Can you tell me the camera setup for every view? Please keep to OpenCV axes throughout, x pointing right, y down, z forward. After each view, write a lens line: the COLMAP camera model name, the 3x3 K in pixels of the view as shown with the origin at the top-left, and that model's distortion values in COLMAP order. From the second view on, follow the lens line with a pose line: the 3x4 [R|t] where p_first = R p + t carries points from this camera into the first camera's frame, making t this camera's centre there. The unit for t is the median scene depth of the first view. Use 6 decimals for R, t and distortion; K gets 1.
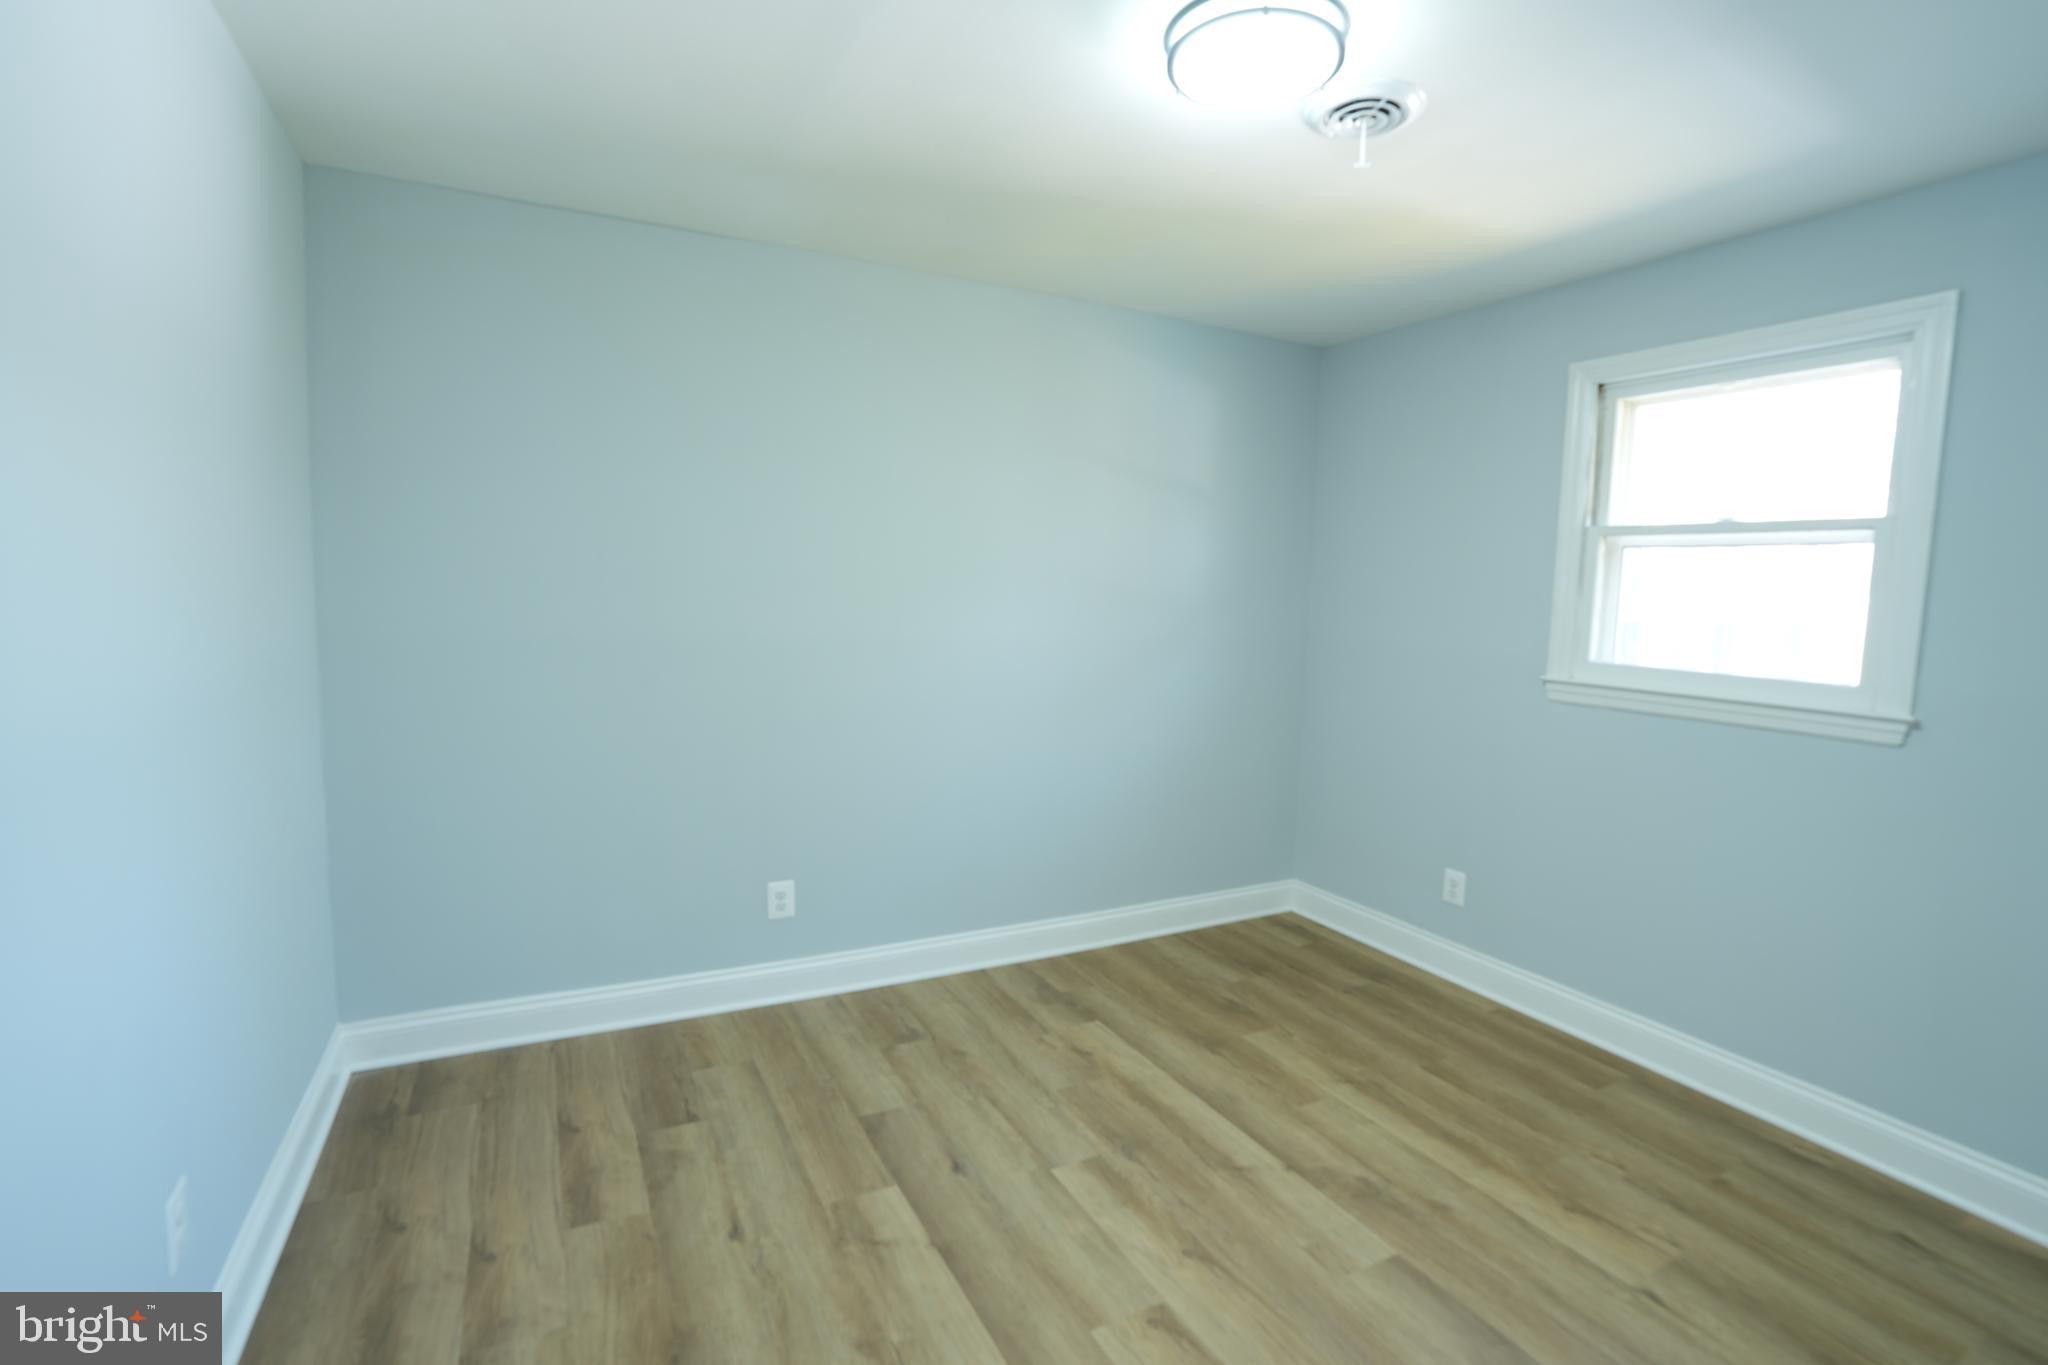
lens RADIAL K [[974.7, 0, 1031.9], [0, 974.7, 708.0], [0, 0, 1]] dist [-0.072336, 0.030947]
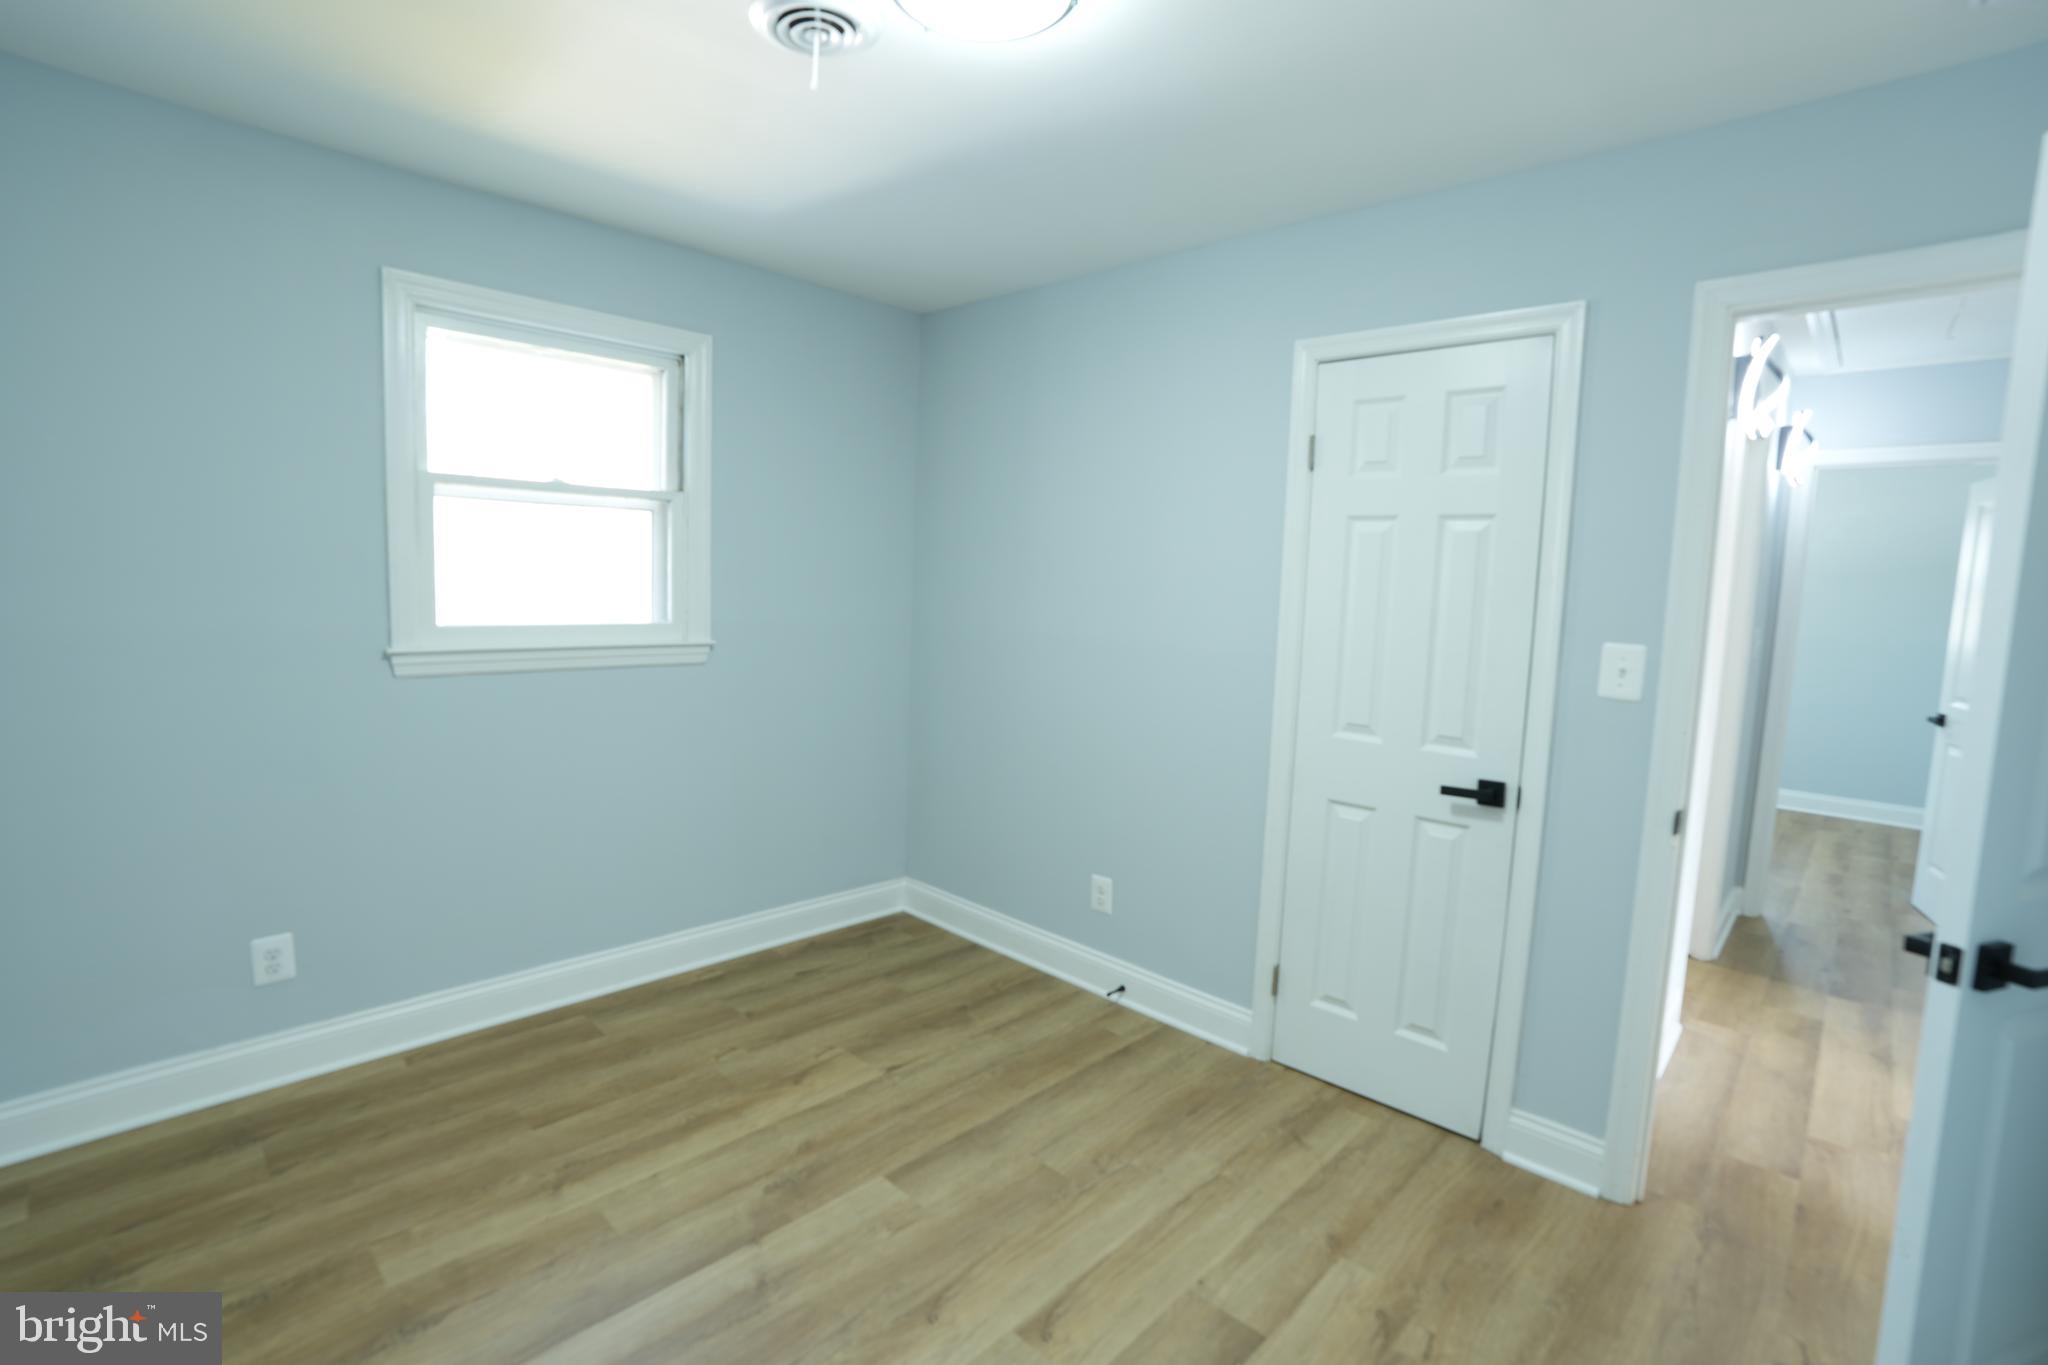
lens RADIAL K [[949.9, 0, 1020.6], [0, 949.9, 676.3], [0, 0, 1]] dist [-0.071071, 0.026939]
pose [[-0.327120, -0.140107, 0.934539, -0.501059], [0.074634, 0.982028, 0.173351, -0.138442], [-0.942031, 0.126455, -0.310785, 0.951387]]
